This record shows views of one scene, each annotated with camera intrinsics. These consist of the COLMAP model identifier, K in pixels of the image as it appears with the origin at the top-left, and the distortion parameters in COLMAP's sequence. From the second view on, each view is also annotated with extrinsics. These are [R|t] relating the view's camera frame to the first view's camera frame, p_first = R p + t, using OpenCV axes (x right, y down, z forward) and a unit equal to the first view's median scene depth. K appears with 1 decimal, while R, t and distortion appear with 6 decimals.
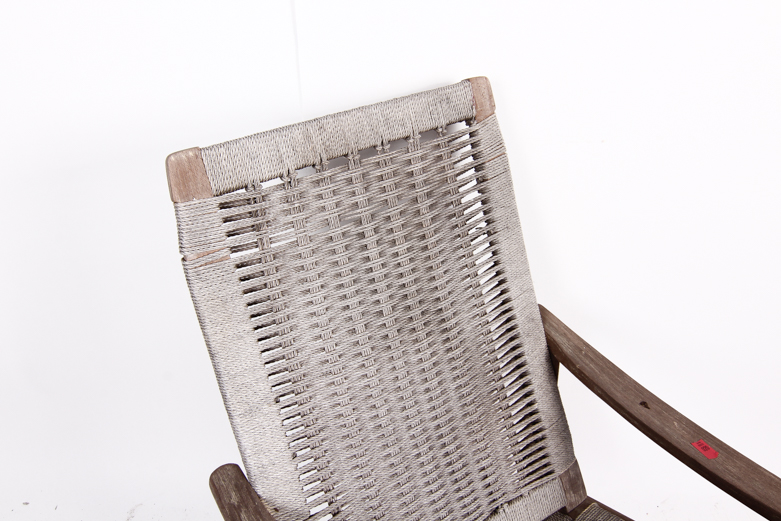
lens RADIAL K [[548.0, 0, 388.8], [0, 548.0, 261.7], [0, 0, 1]] dist [-0.013720, -0.009159]
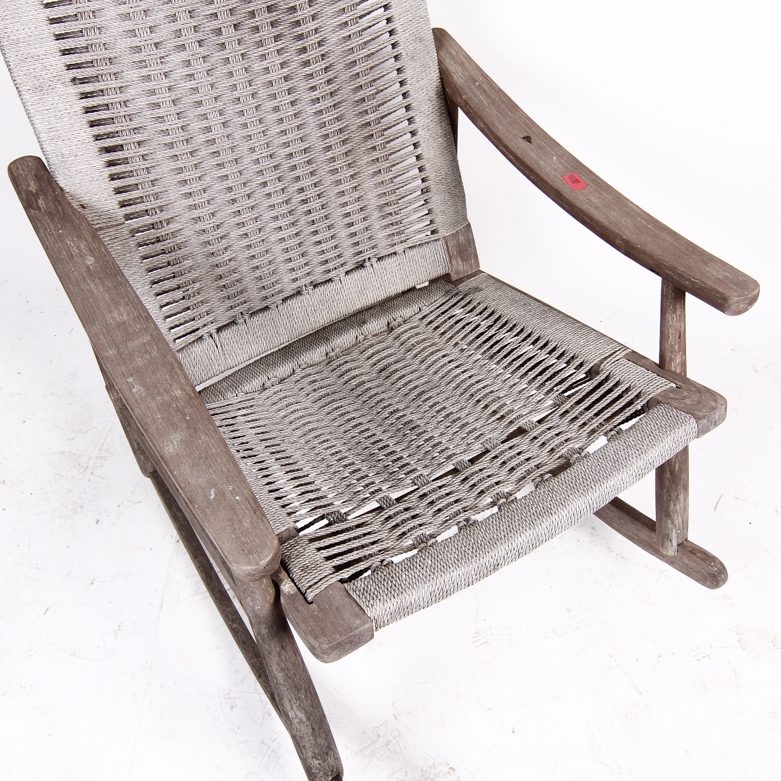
lens RADIAL K [[744.5, 0, 400.3], [0, 744.5, 369.8], [0, 0, 1]] dist [-0.012201, 0.000000]
pose [[0.998367, 0.056347, -0.009355, 0.307178], [-0.049947, 0.940691, 0.335568, 0.225950], [0.027709, -0.334553, 0.941970, -0.228514]]
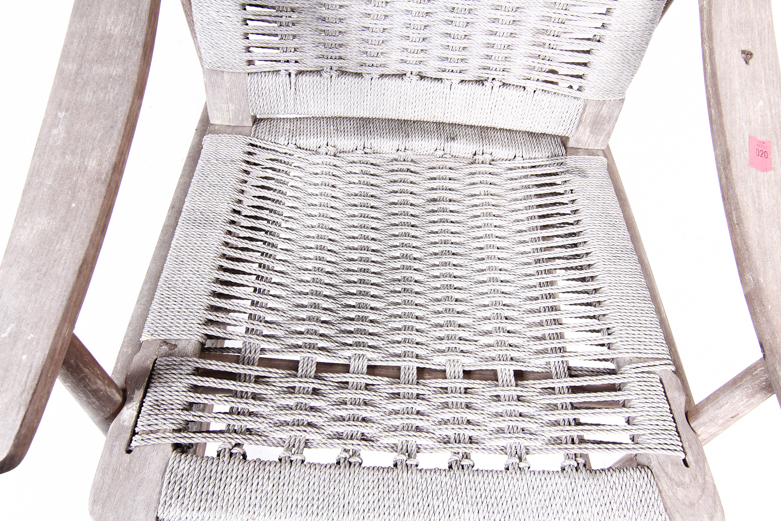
lens RADIAL K [[548.0, 0, 392.5], [0, 548.0, 258.3], [0, 0, 1]] dist [-0.013720, -0.009159]
pose [[0.792669, 0.599758, -0.109392, 0.363588], [-0.399310, 0.646343, 0.650225, 0.178290], [0.460682, -0.471732, 0.751825, 0.253570]]
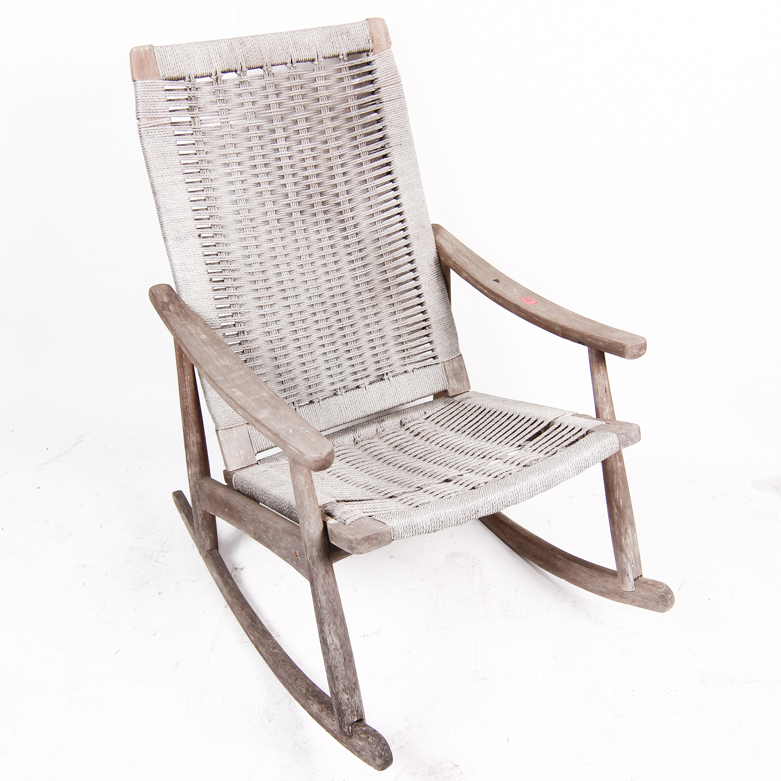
lens RADIAL K [[794.7, 0, 393.7], [0, 794.7, 395.0], [0, 0, 1]] dist [-0.024697, 0.000000]
pose [[0.997783, 0.043210, -0.050624, 0.344076], [-0.043286, 0.999063, -0.000397, 0.542596], [0.050559, 0.002588, 0.998718, -0.831535]]
